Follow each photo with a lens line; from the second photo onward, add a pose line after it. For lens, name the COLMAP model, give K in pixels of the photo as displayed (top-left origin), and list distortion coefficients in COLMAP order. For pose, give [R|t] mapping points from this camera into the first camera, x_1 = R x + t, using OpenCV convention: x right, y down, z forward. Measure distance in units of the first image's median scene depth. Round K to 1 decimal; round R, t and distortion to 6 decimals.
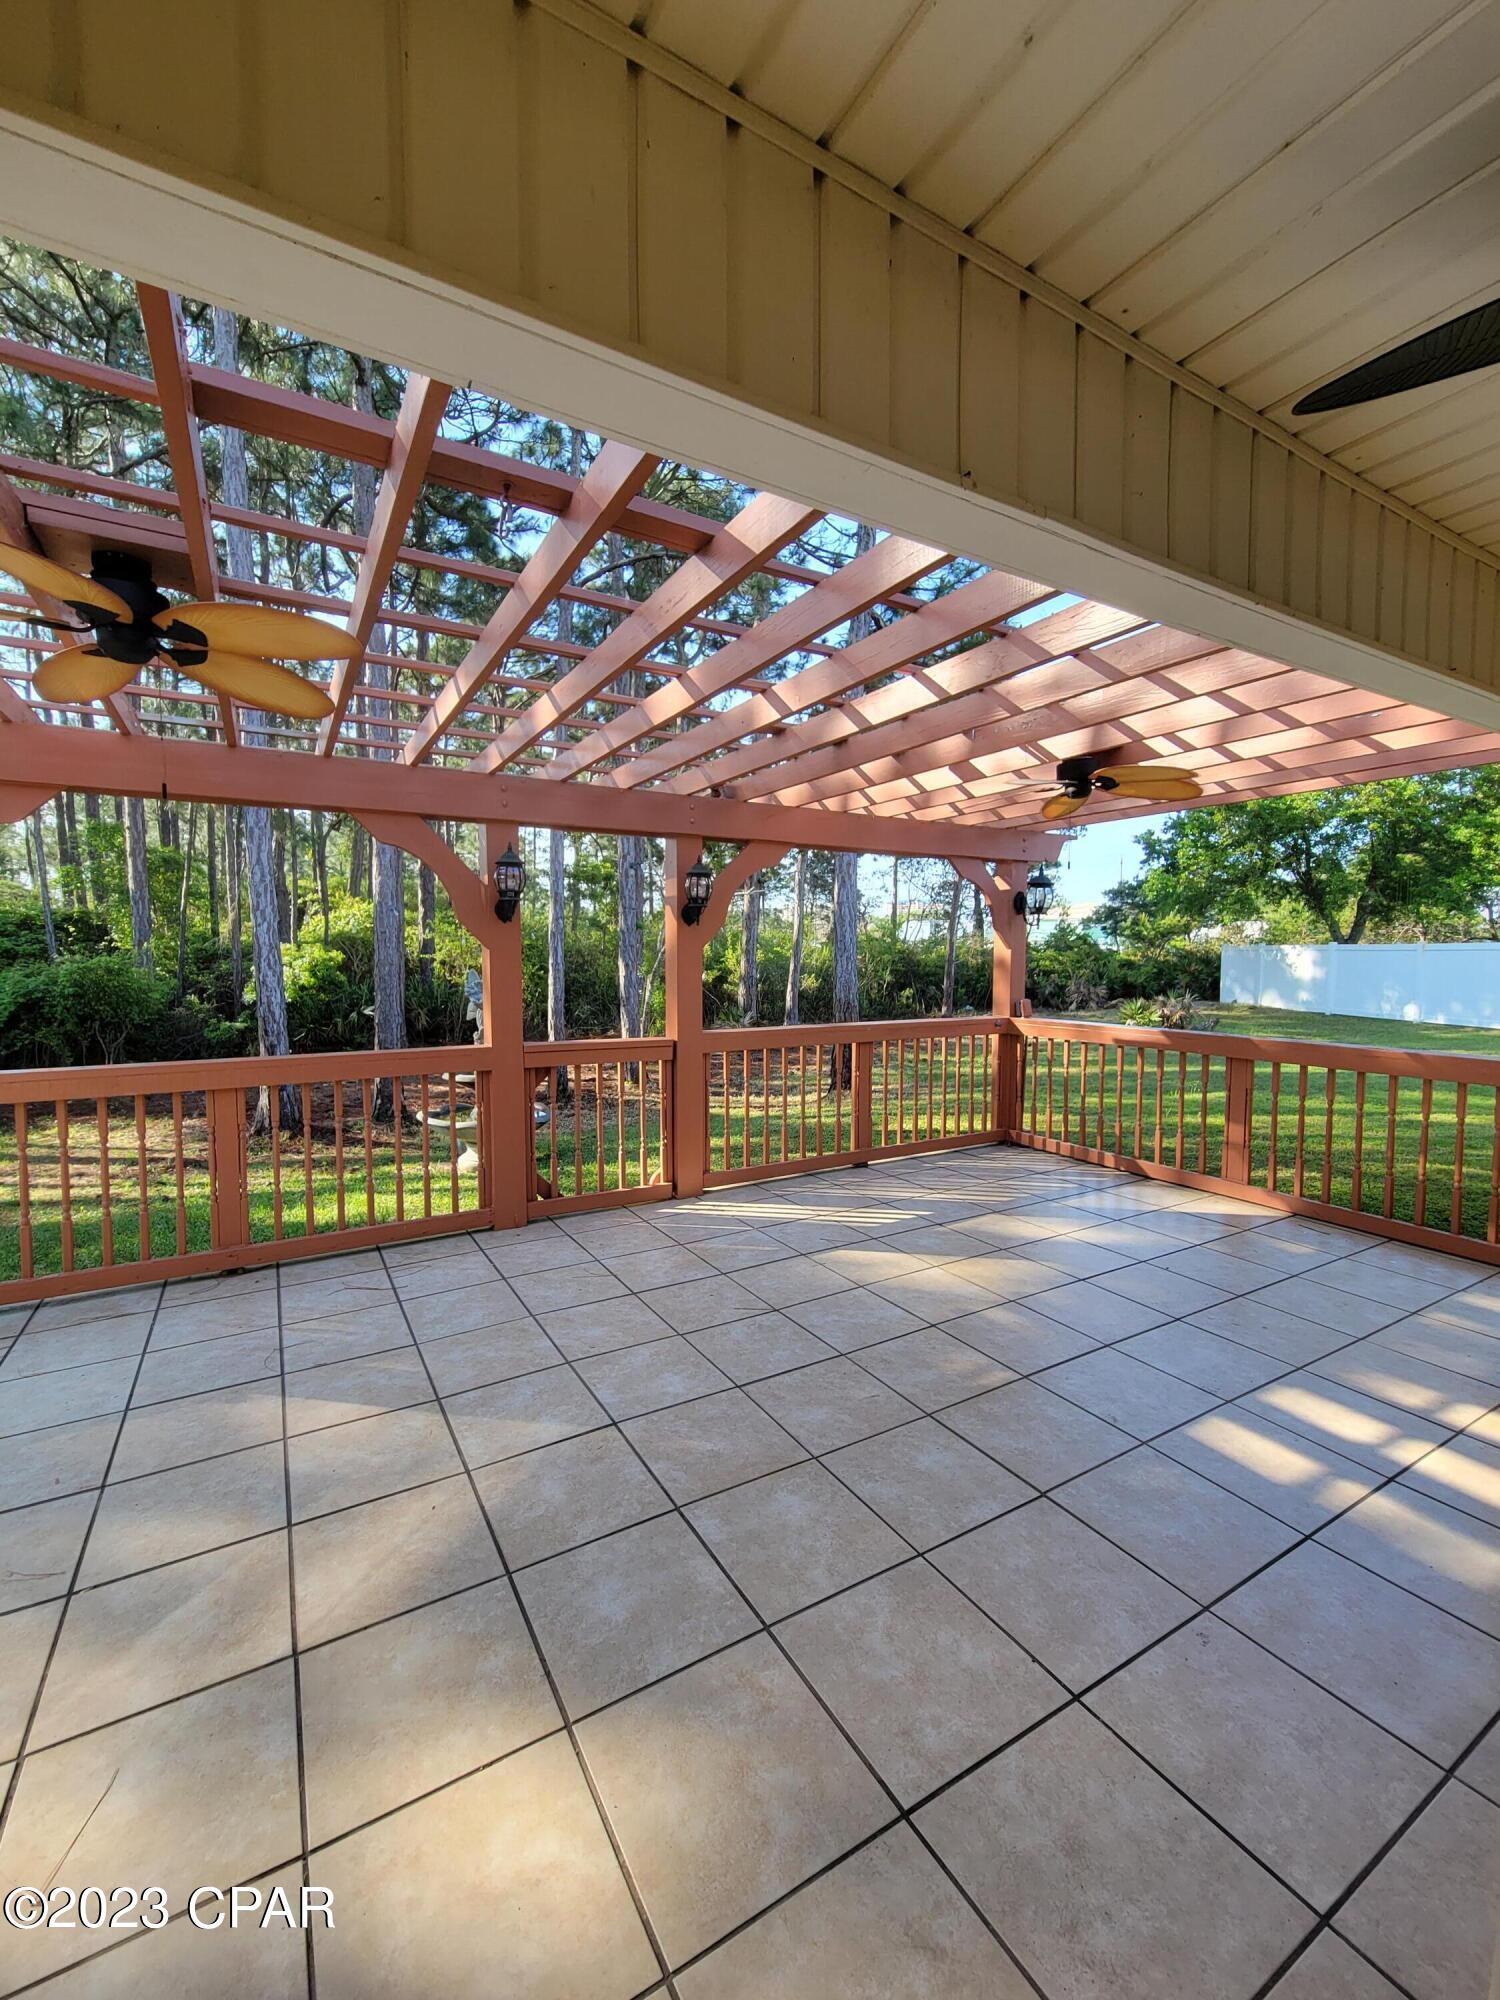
lens RADIAL K [[817.6, 0, 732.6], [0, 817.6, 998.6], [0, 0, 1]] dist [0.003596, -0.003768]
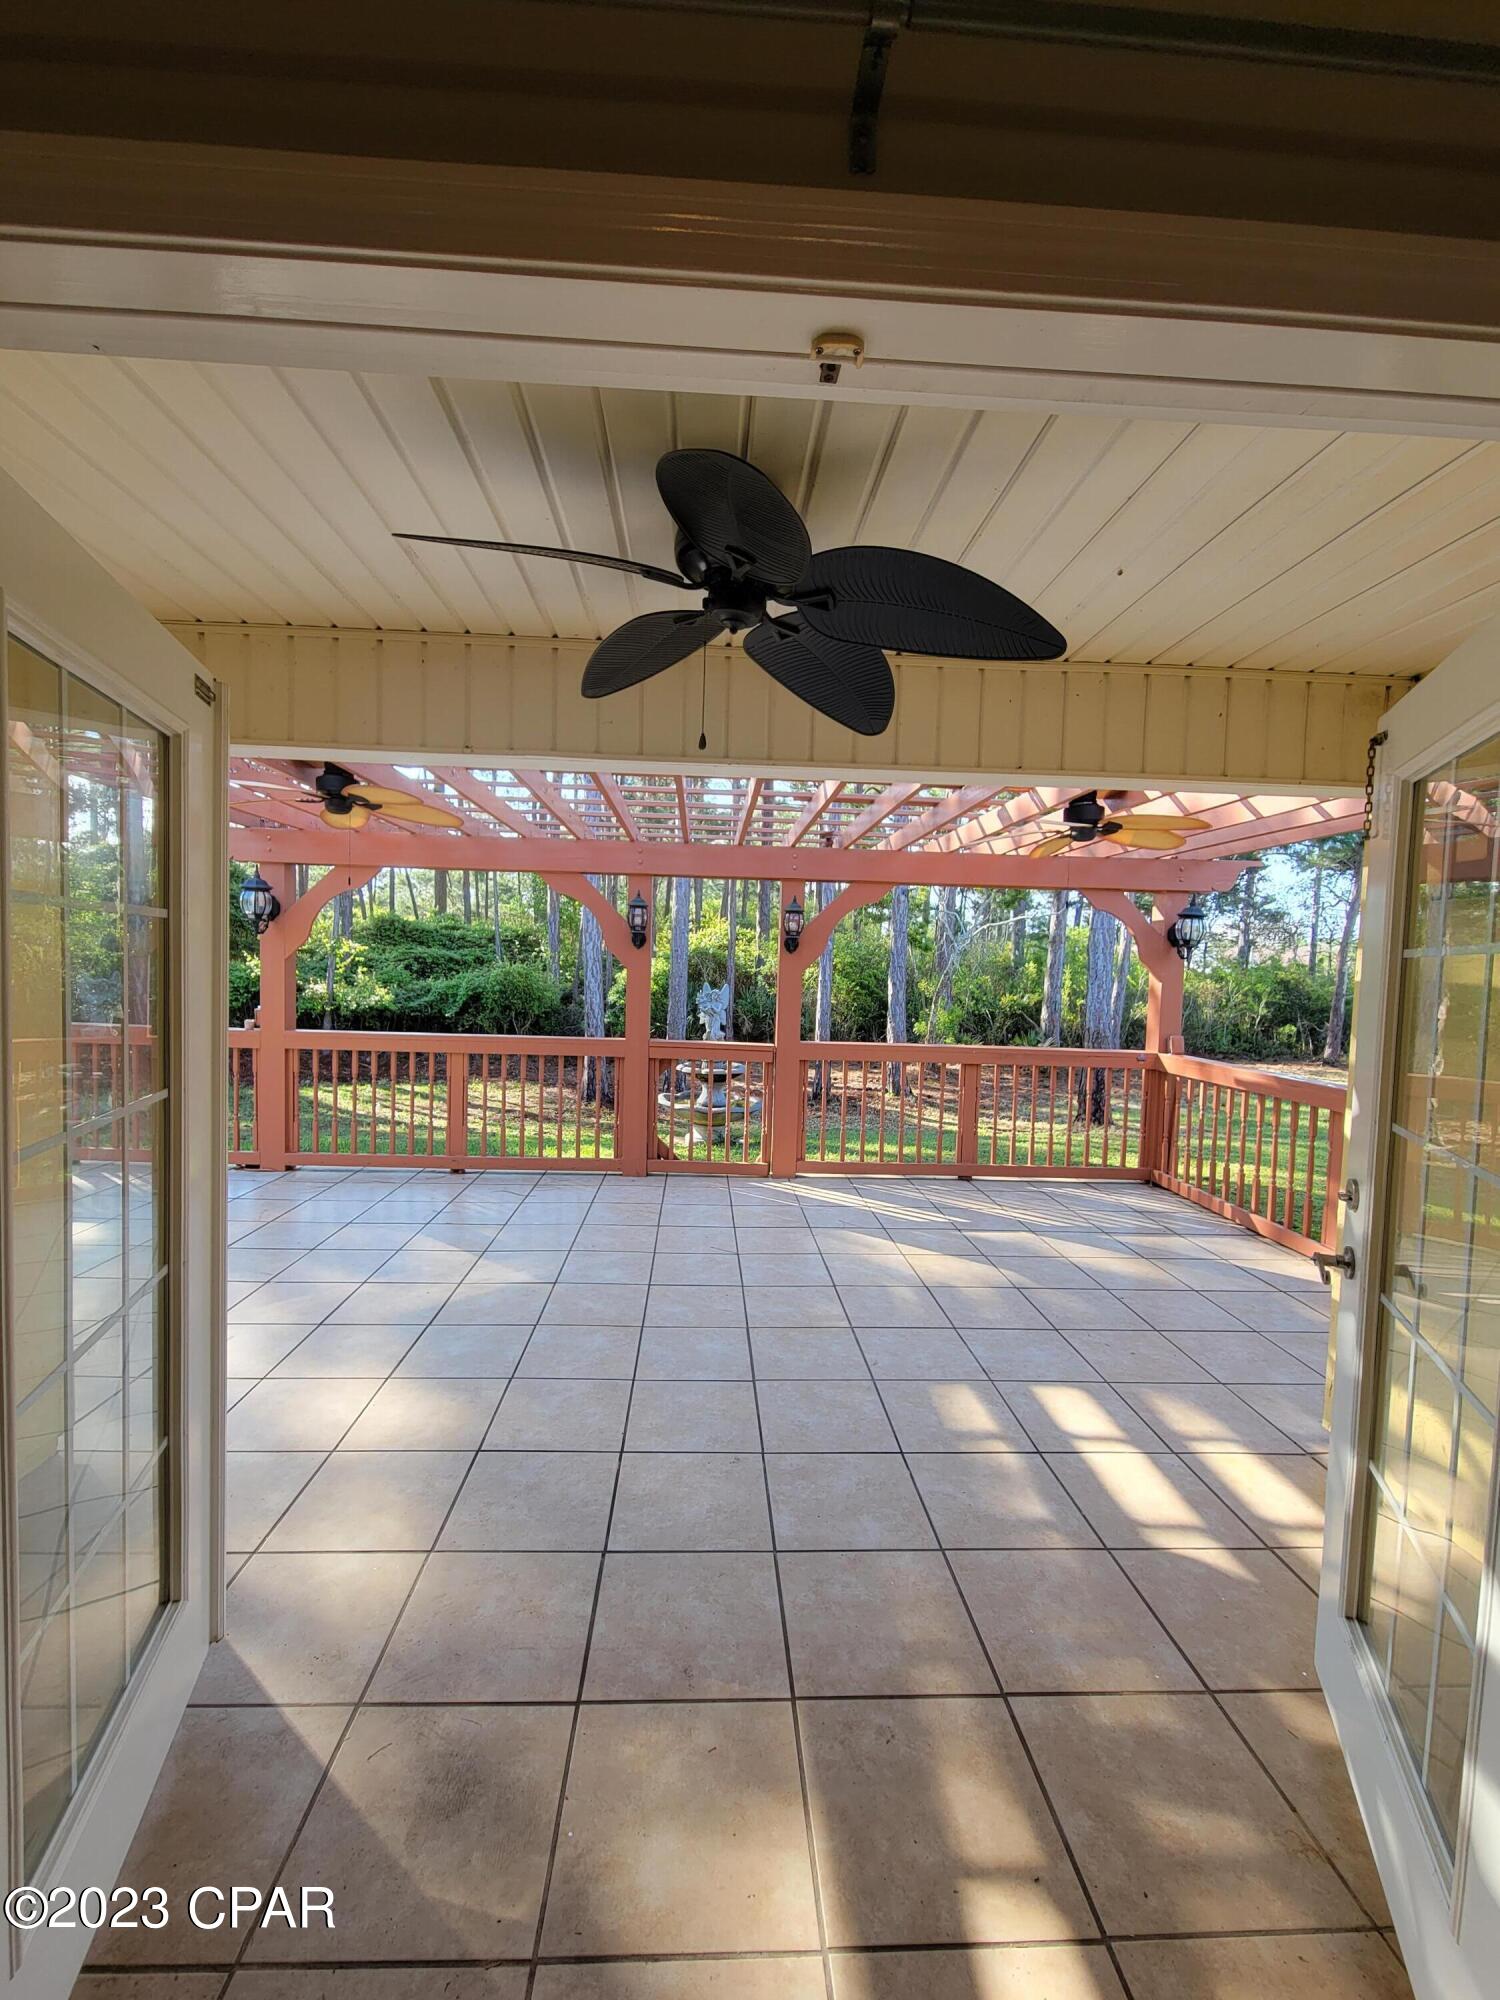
lens RADIAL K [[817.6, 0, 732.6], [0, 817.6, 998.6], [0, 0, 1]] dist [0.003596, -0.003768]
pose [[0.886470, 0.045850, -0.460509, 0.445684], [-0.055055, 0.998462, -0.006569, -0.009454], [0.459499, 0.031177, 0.887631, -0.118177]]
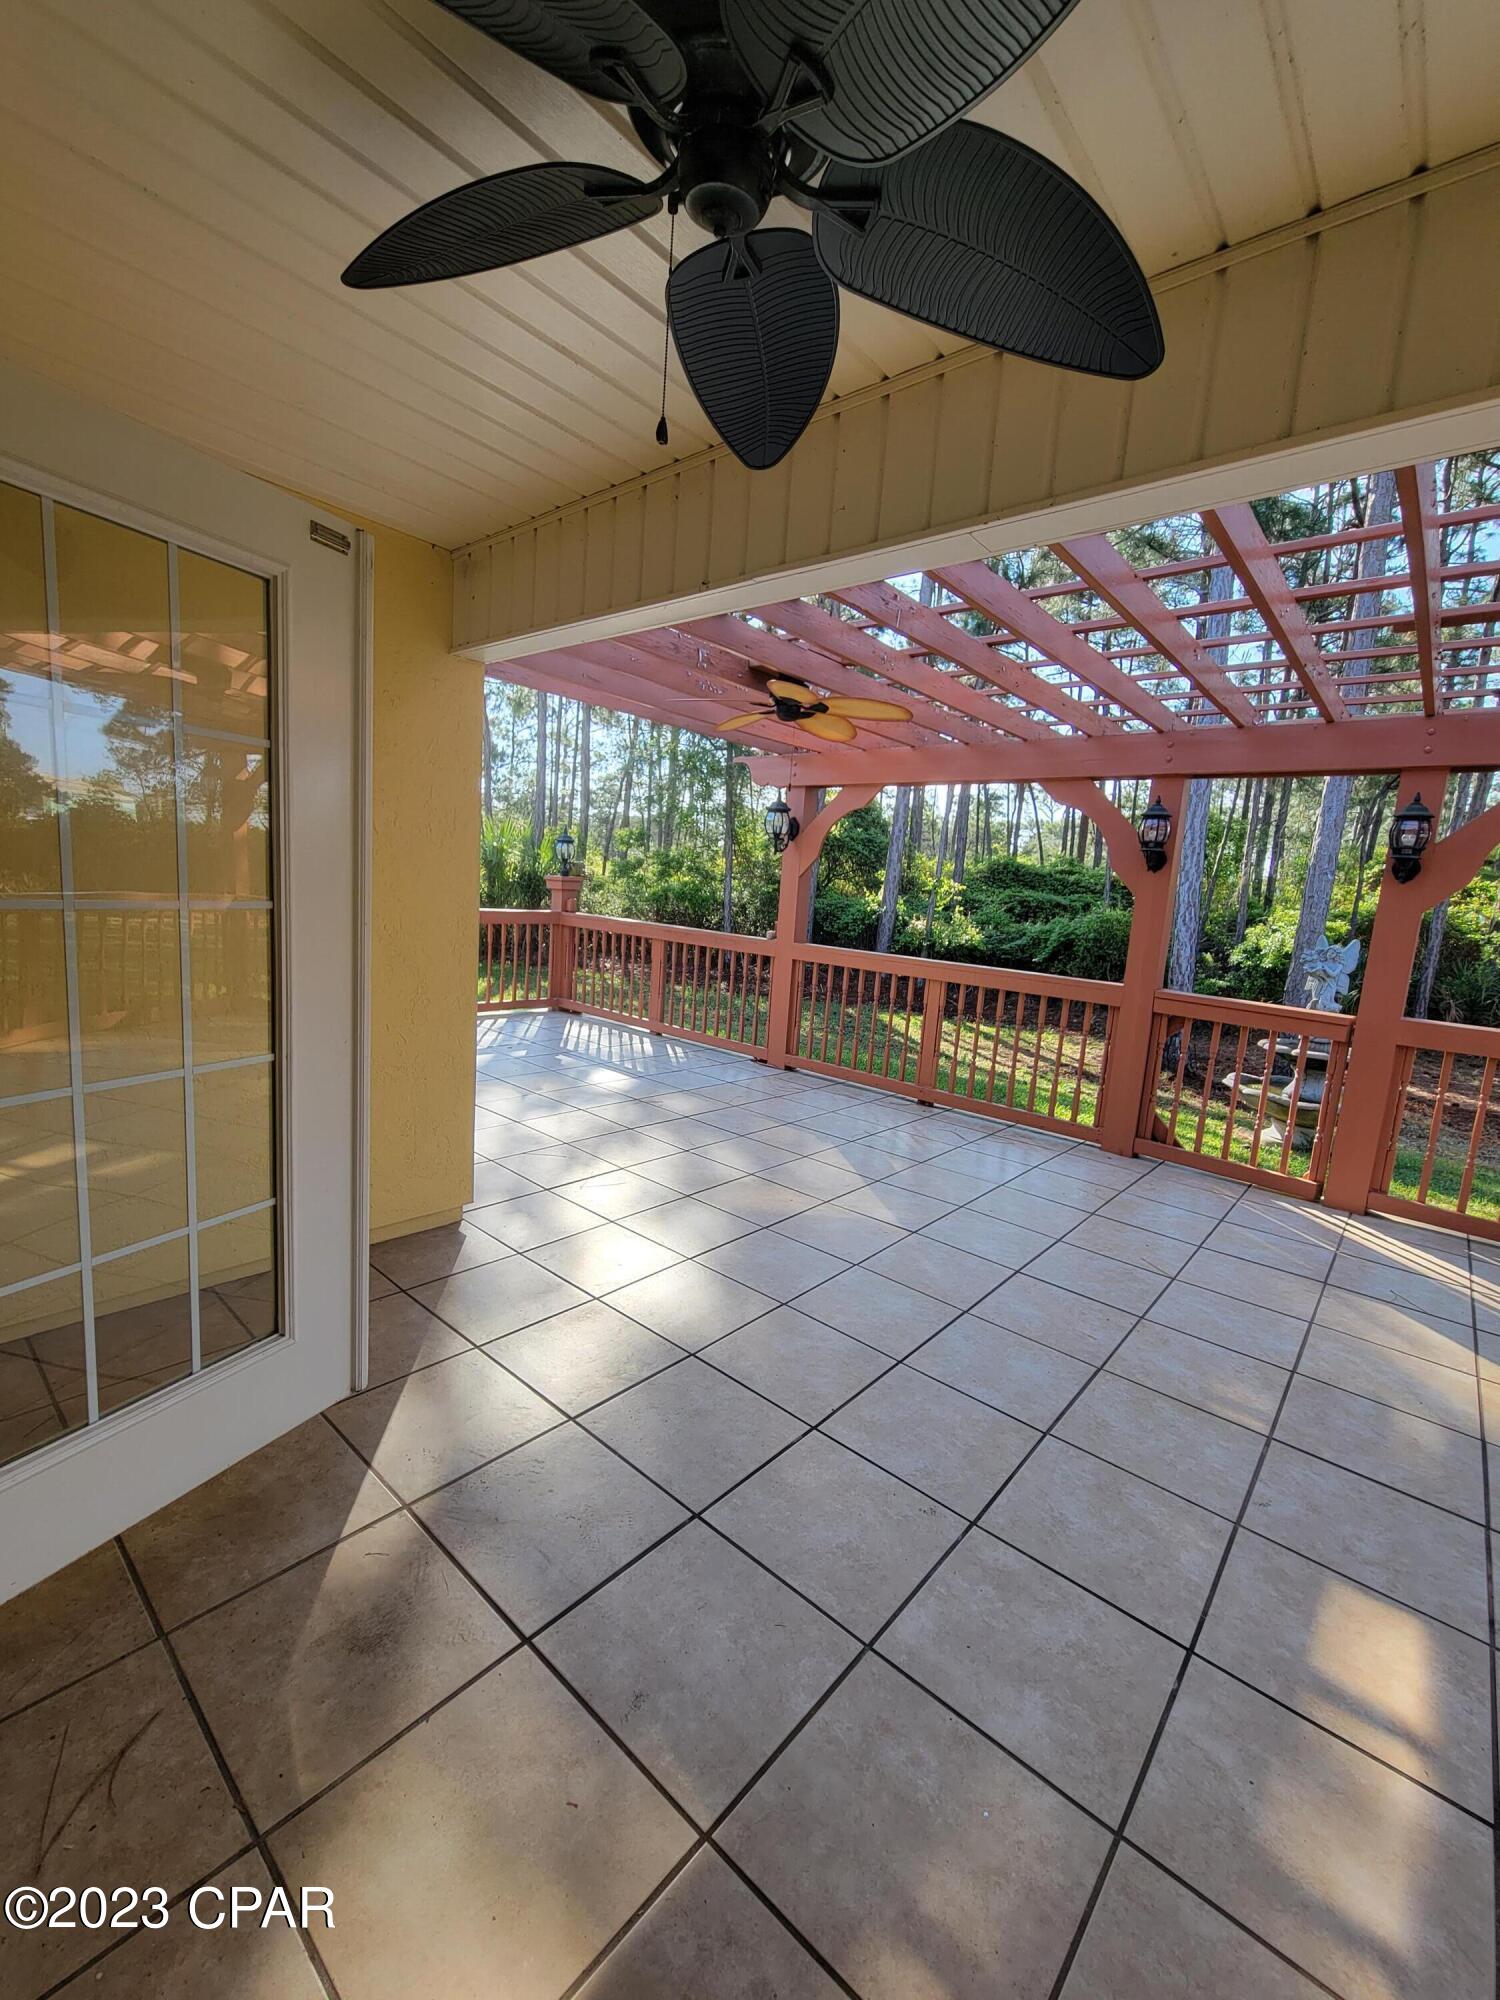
lens RADIAL K [[817.6, 0, 732.6], [0, 817.6, 998.6], [0, 0, 1]] dist [0.003596, -0.003768]
pose [[0.322705, 0.155600, -0.933622, 0.516182], [-0.124678, 0.984788, 0.121032, 0.008000], [0.938252, 0.077344, 0.337196, 0.127013]]
